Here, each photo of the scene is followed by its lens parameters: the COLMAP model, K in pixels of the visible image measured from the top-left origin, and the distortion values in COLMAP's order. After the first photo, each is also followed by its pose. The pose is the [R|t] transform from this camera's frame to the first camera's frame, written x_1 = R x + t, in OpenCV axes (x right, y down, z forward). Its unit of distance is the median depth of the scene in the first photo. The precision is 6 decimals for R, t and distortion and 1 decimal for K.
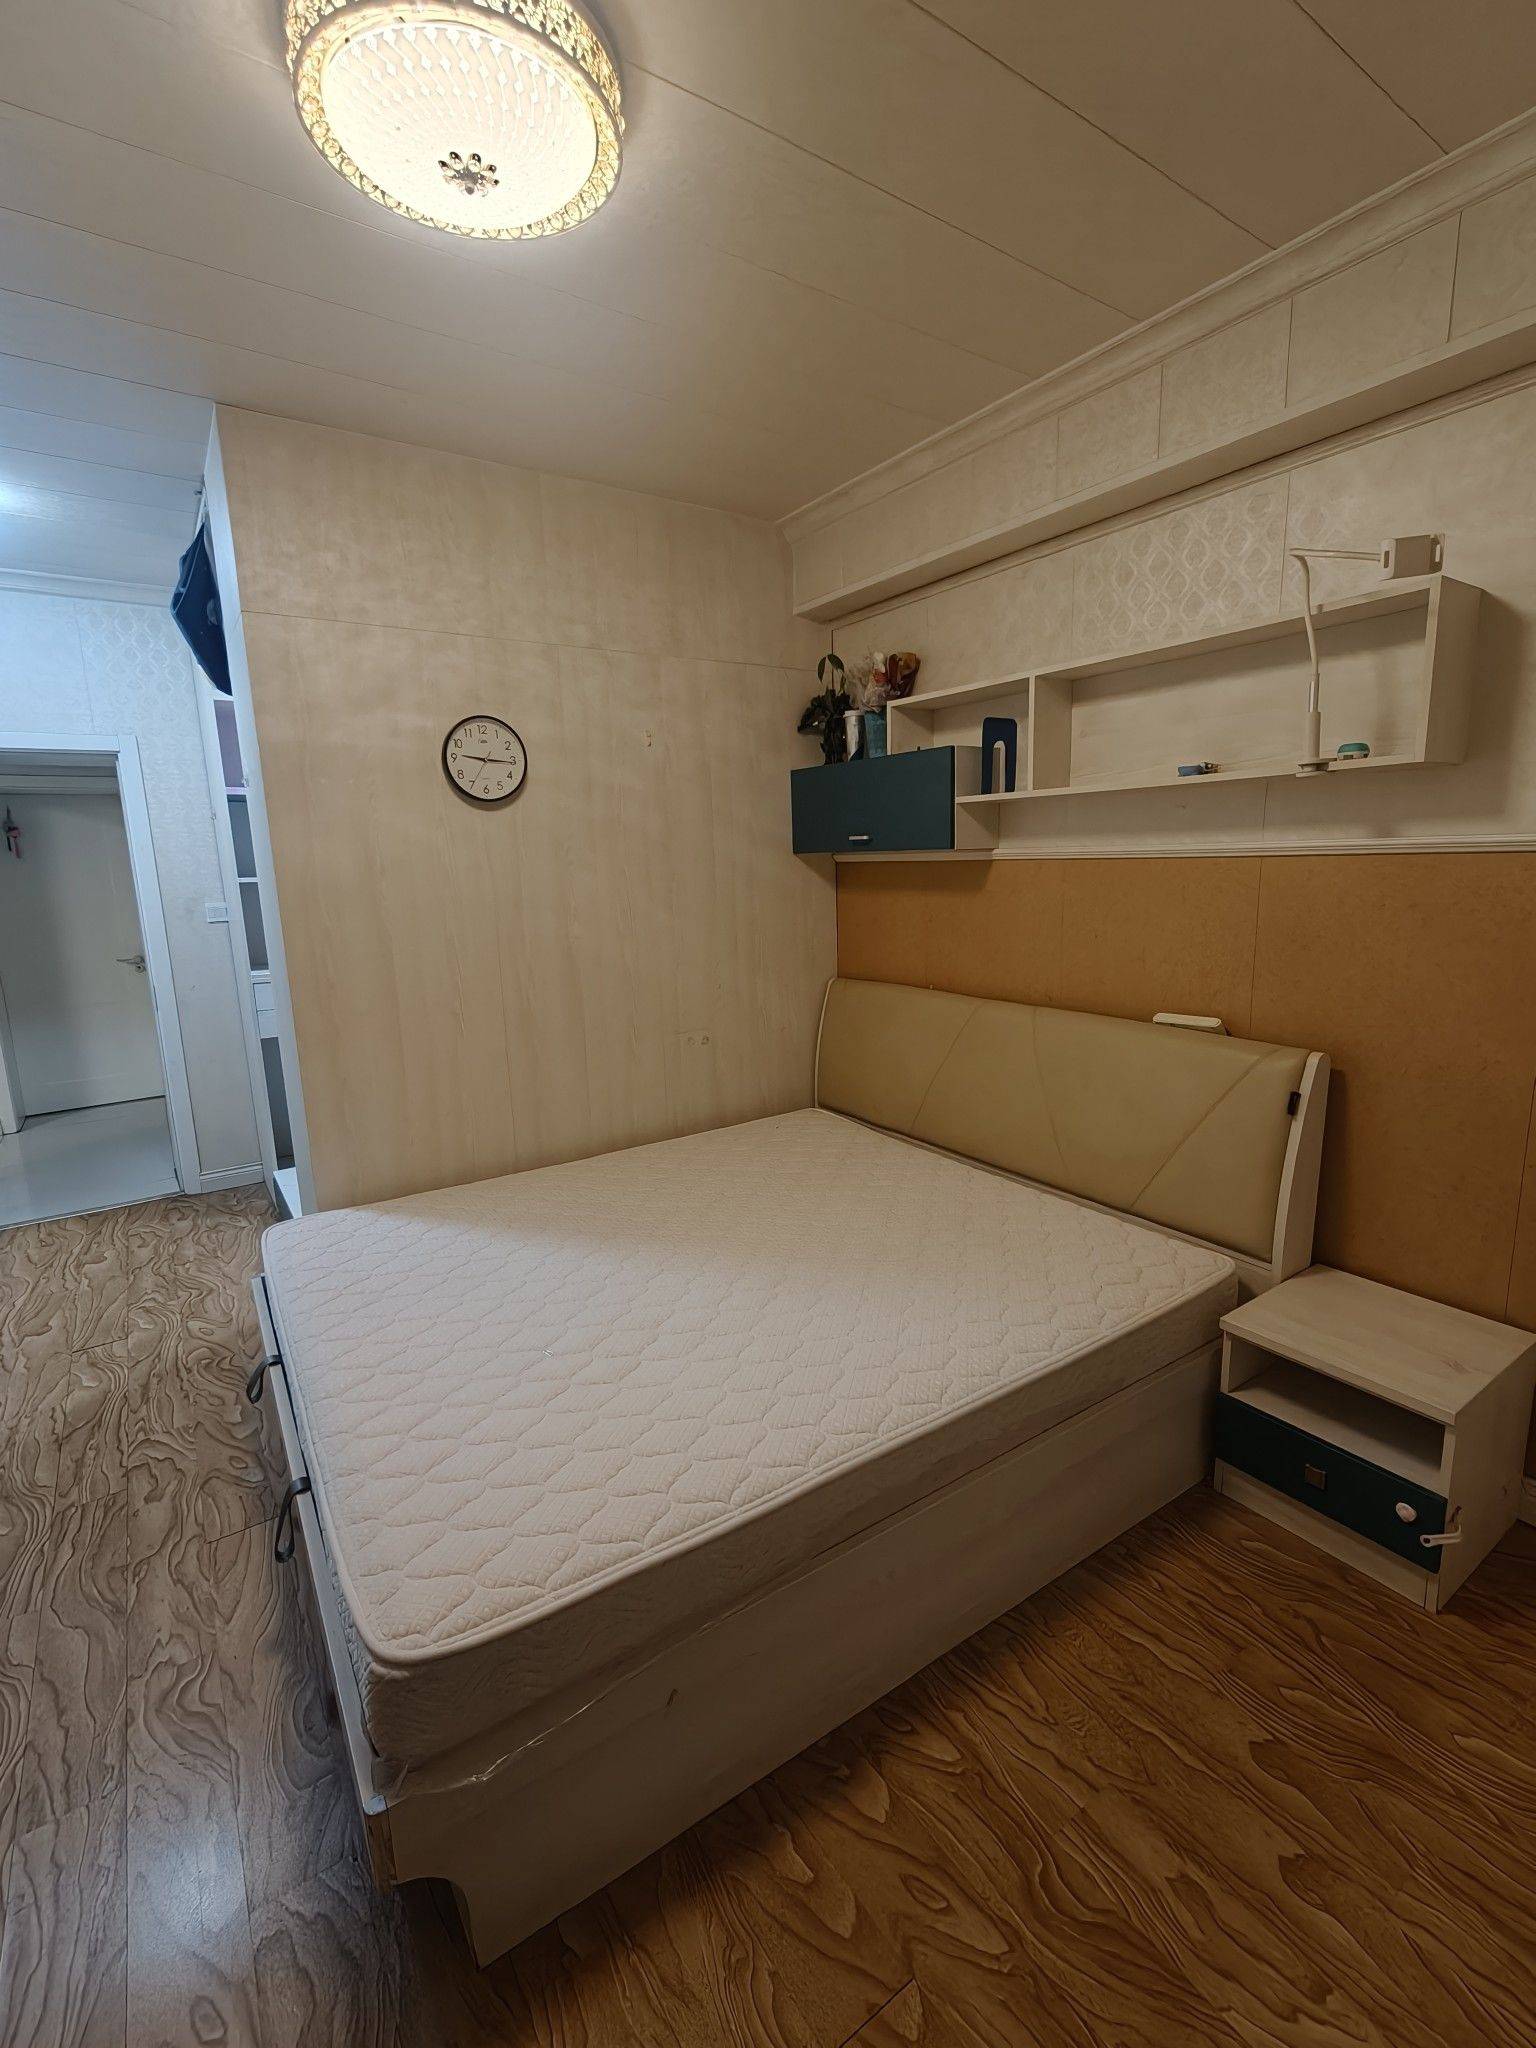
lens RADIAL K [[931.9, 0, 790.5], [0, 931.9, 1026.3], [0, 0, 1]] dist [0.002407, -0.000587]
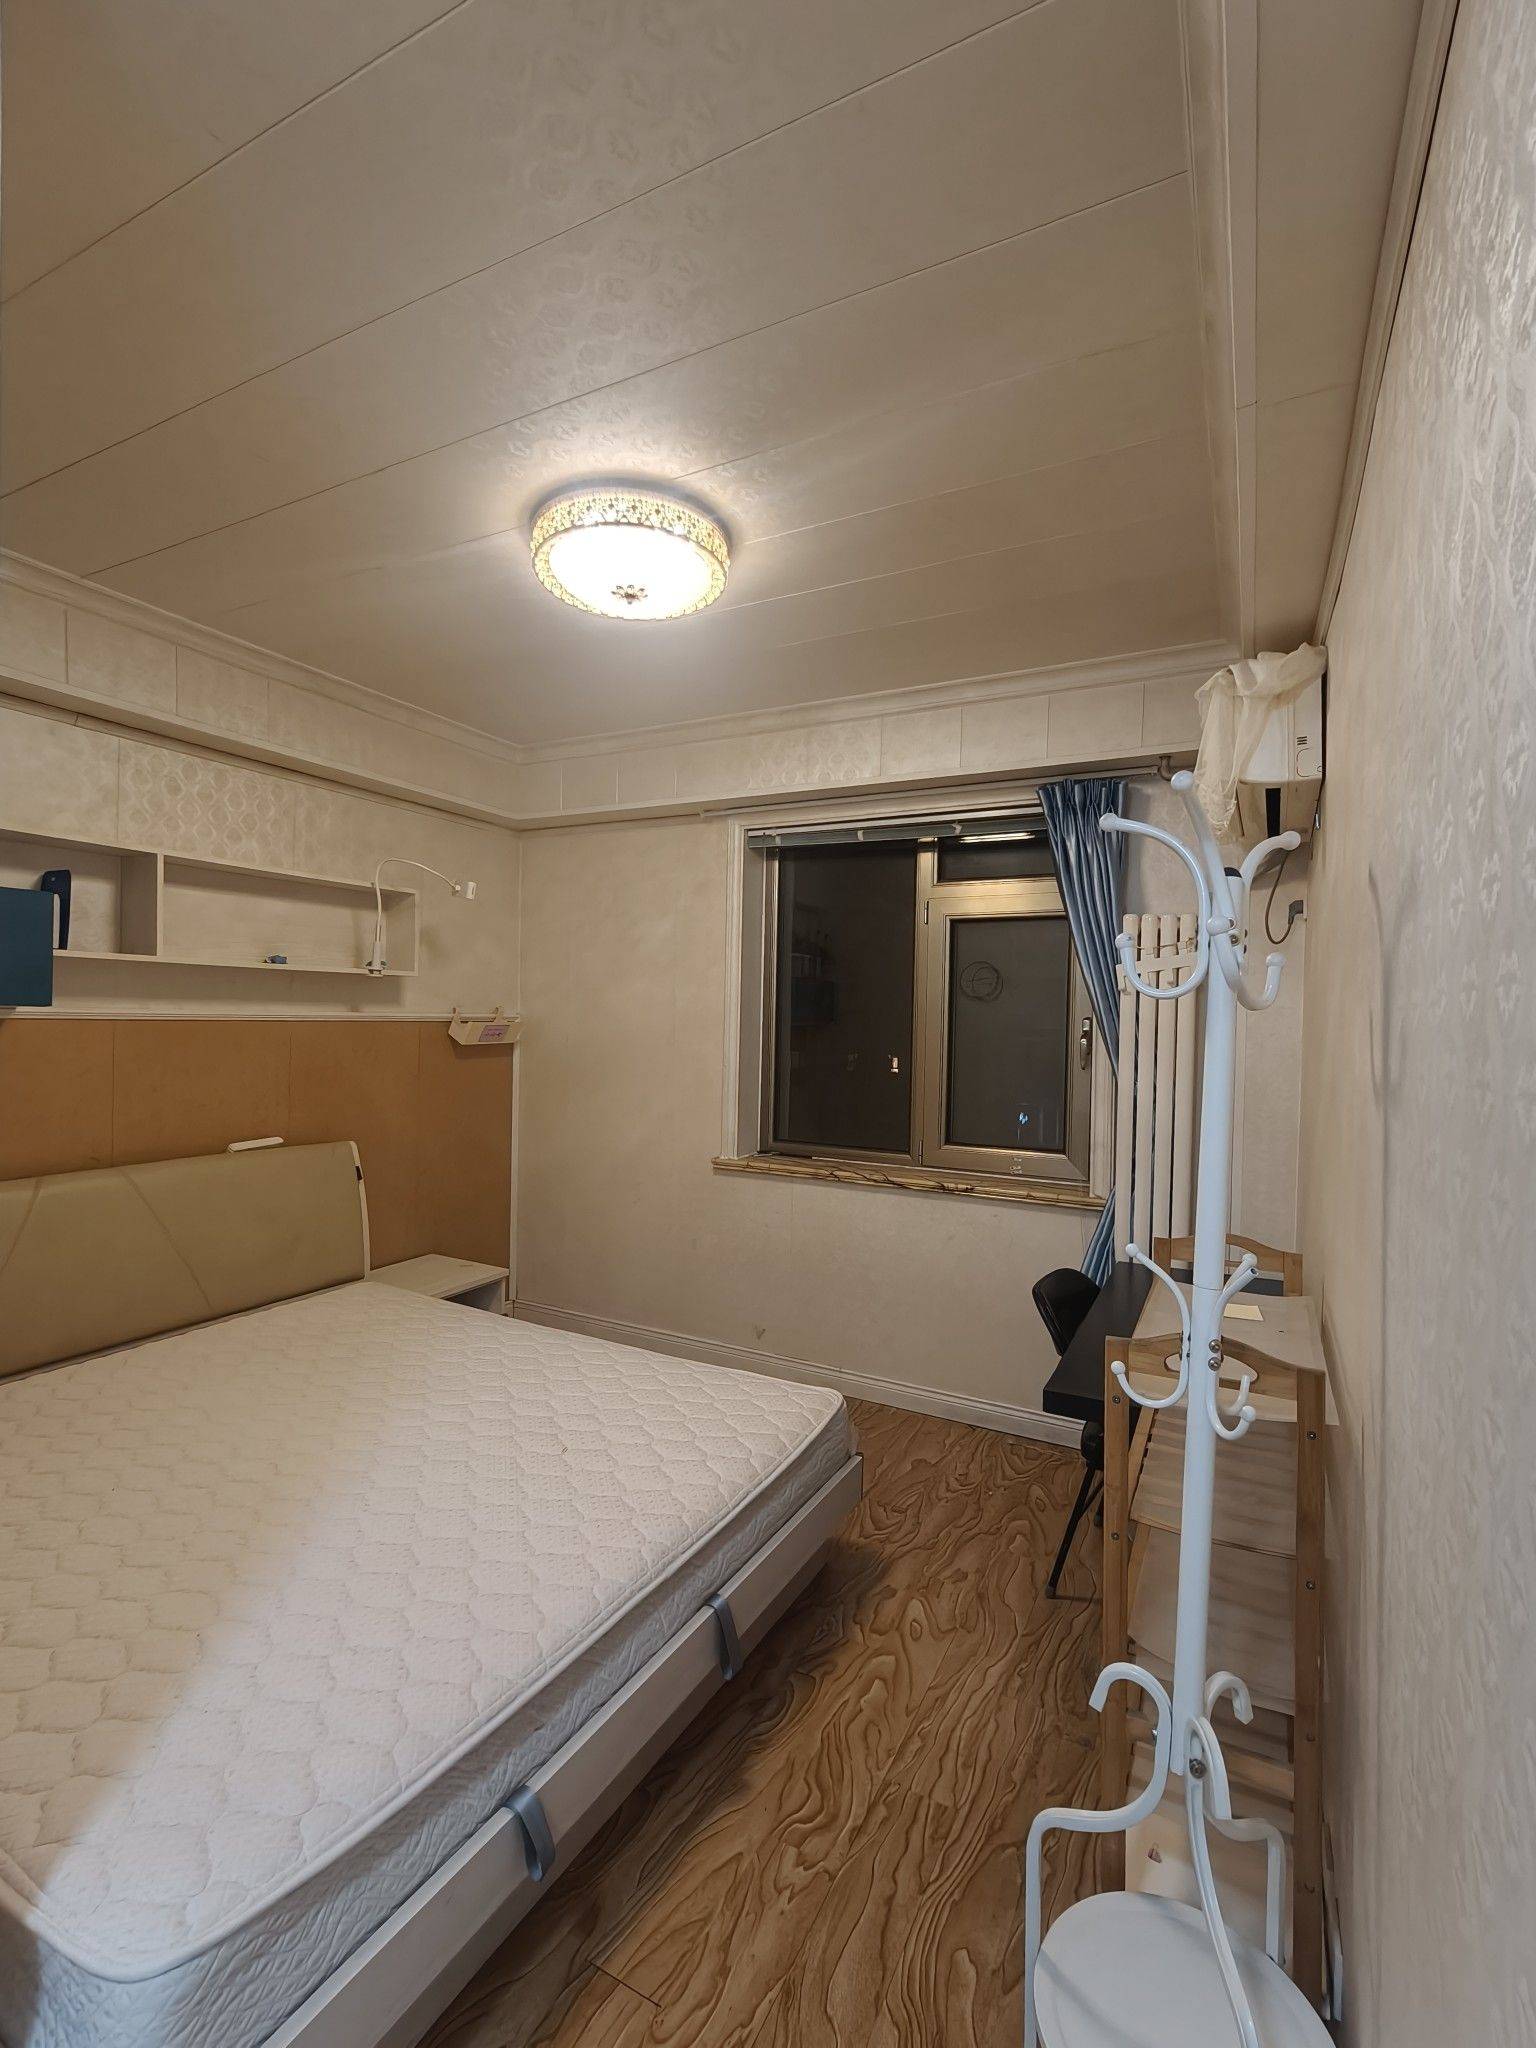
lens RADIAL K [[931.9, 0, 765.3], [0, 931.9, 1021.1], [0, 0, 1]] dist [0.002407, -0.000587]
pose [[-0.460255, 0.013947, 0.887677, -1.006351], [0.151891, 0.986371, 0.063257, -0.142279], [-0.874697, 0.163945, -0.456101, 0.891481]]
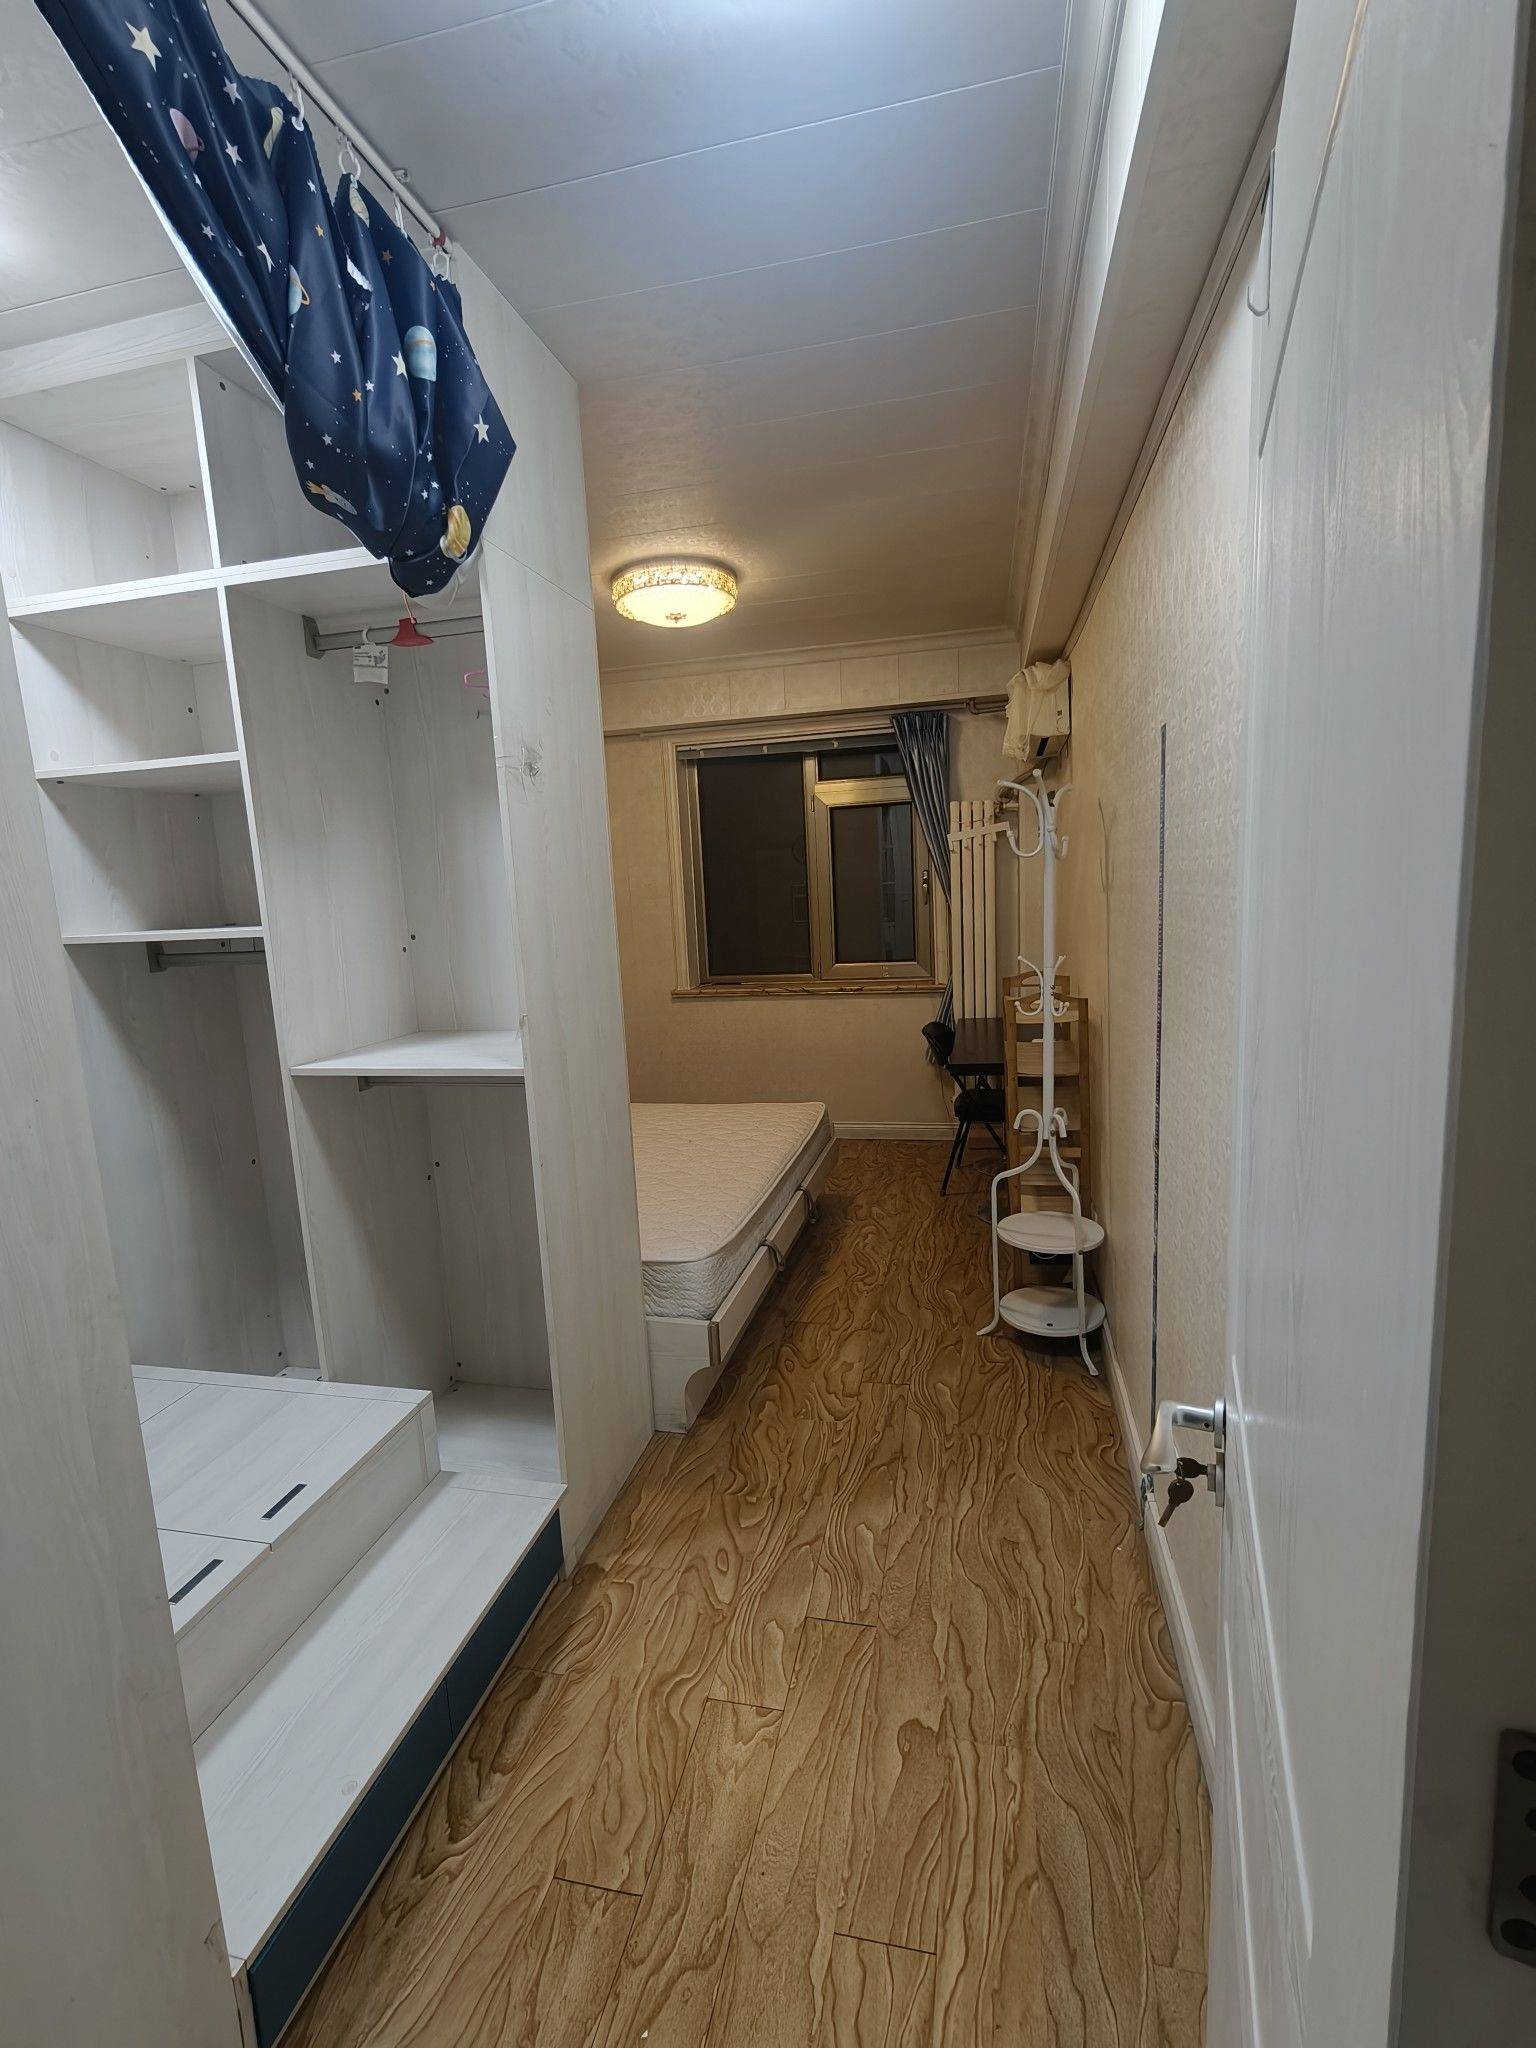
lens RADIAL K [[931.9, 0, 774.7], [0, 931.9, 1019.5], [0, 0, 1]] dist [0.002407, -0.000587]
pose [[-0.675526, -0.046887, 0.735844, -1.314534], [0.199039, 0.949332, 0.243214, -0.240463], [-0.709963, 0.310759, -0.631966, 1.483067]]
